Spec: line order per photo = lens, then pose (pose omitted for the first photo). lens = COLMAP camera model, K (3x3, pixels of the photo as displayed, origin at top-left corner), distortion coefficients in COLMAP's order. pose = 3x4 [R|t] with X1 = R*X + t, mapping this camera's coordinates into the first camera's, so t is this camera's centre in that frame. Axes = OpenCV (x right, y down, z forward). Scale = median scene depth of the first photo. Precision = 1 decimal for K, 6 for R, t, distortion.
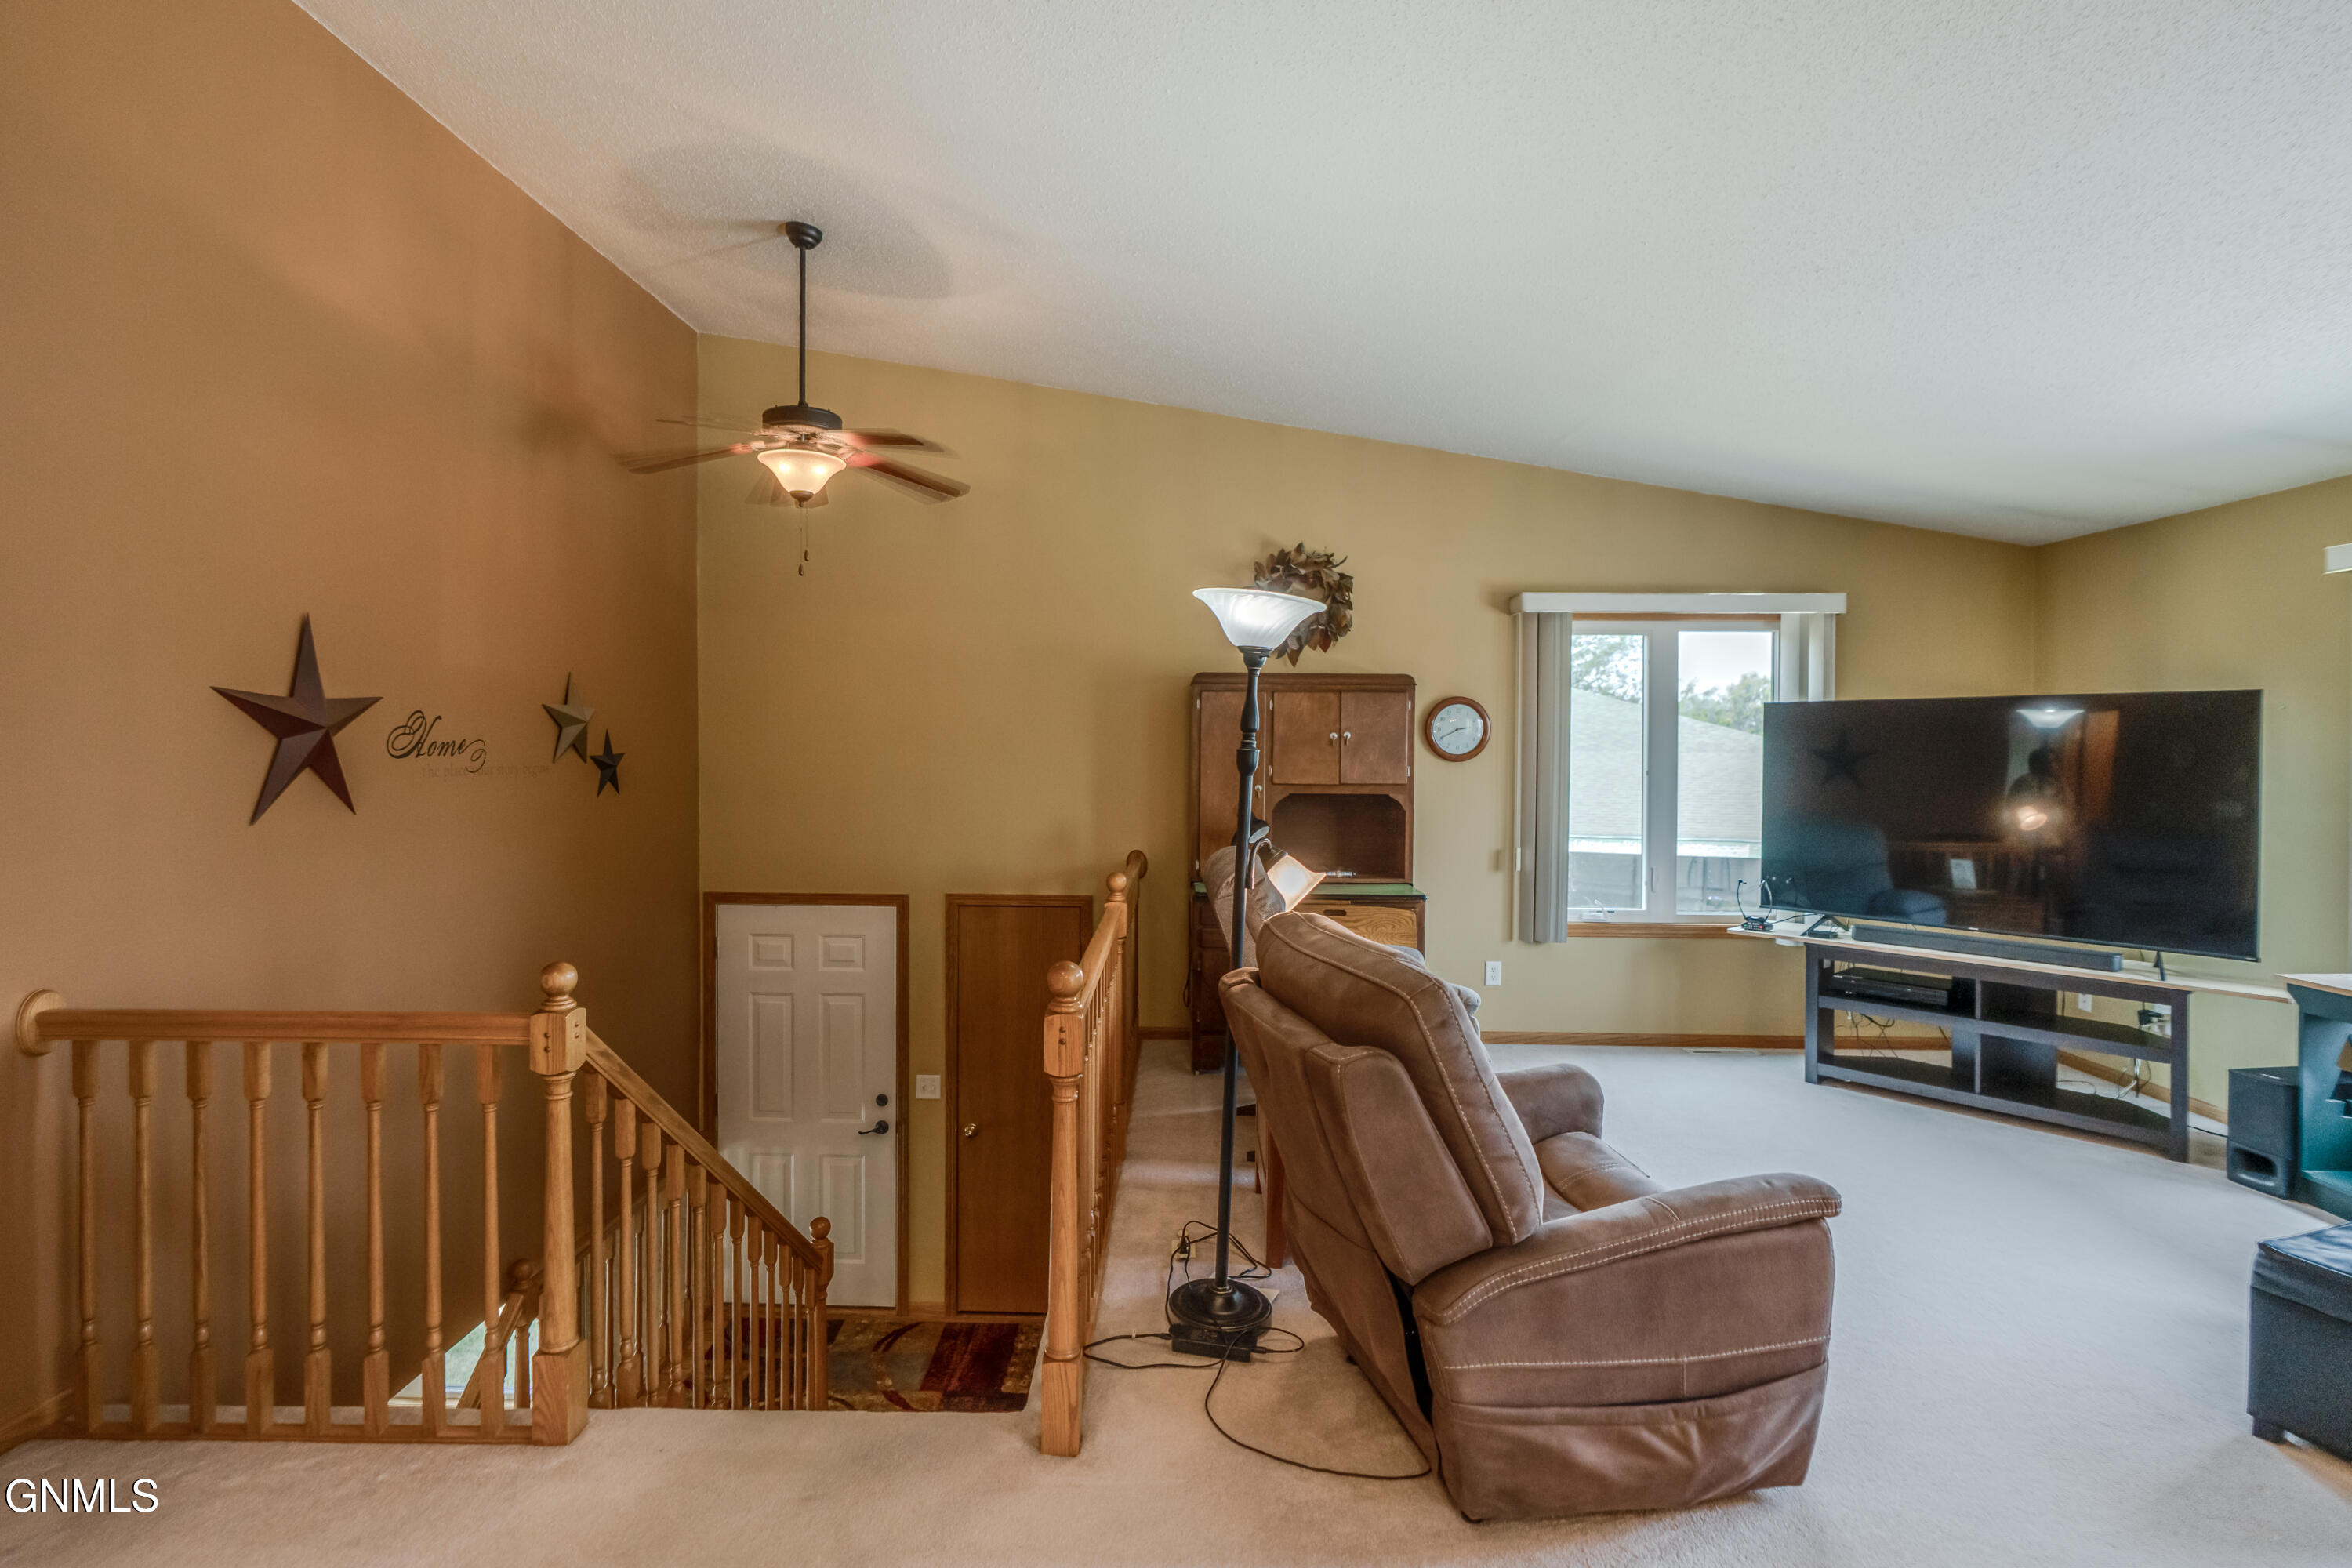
lens RADIAL K [[1136.0, 0, 1218.4], [0, 1136.0, 759.3], [0, 0, 1]] dist [0.002889, 0.000912]
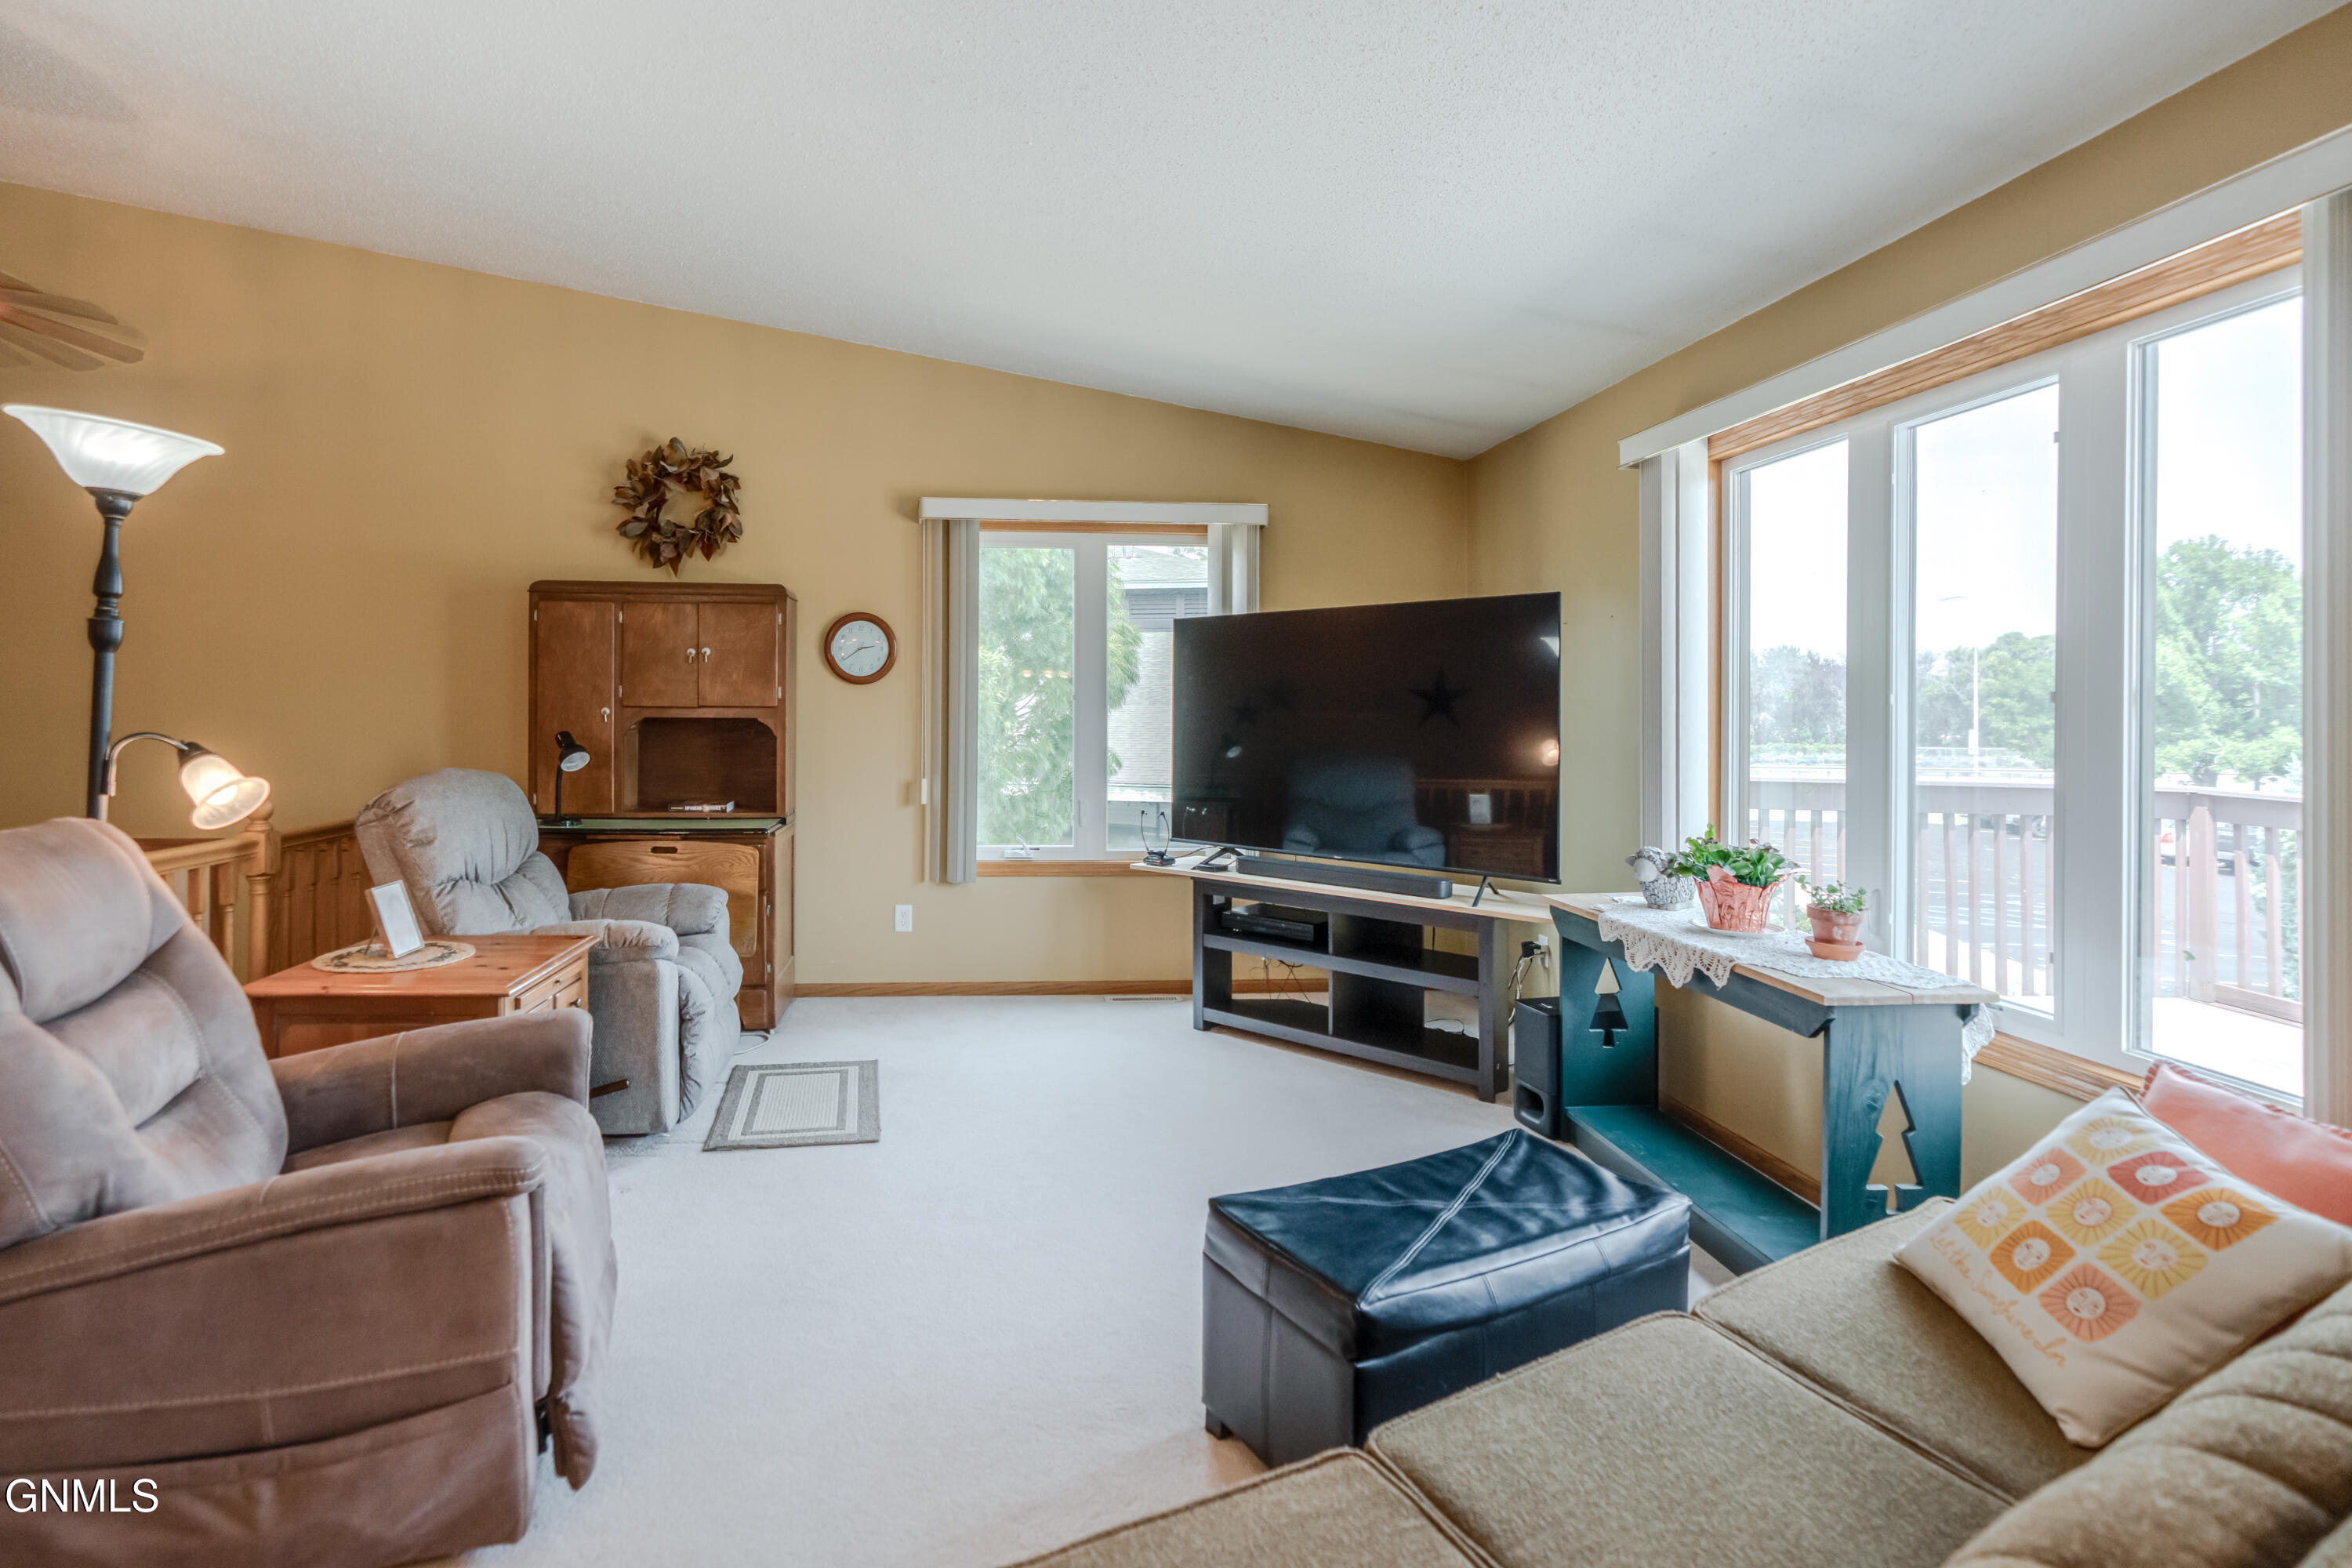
lens RADIAL K [[1158.5, 0, 1088.3], [0, 1158.5, 706.0], [0, 0, 1]] dist [0.001571, 0.001214]
pose [[0.996017, -0.000238, 0.089168, 0.339520], [0.001286, 0.999931, -0.011697, 0.033384], [-0.089159, 0.011765, 0.995948, 0.073102]]
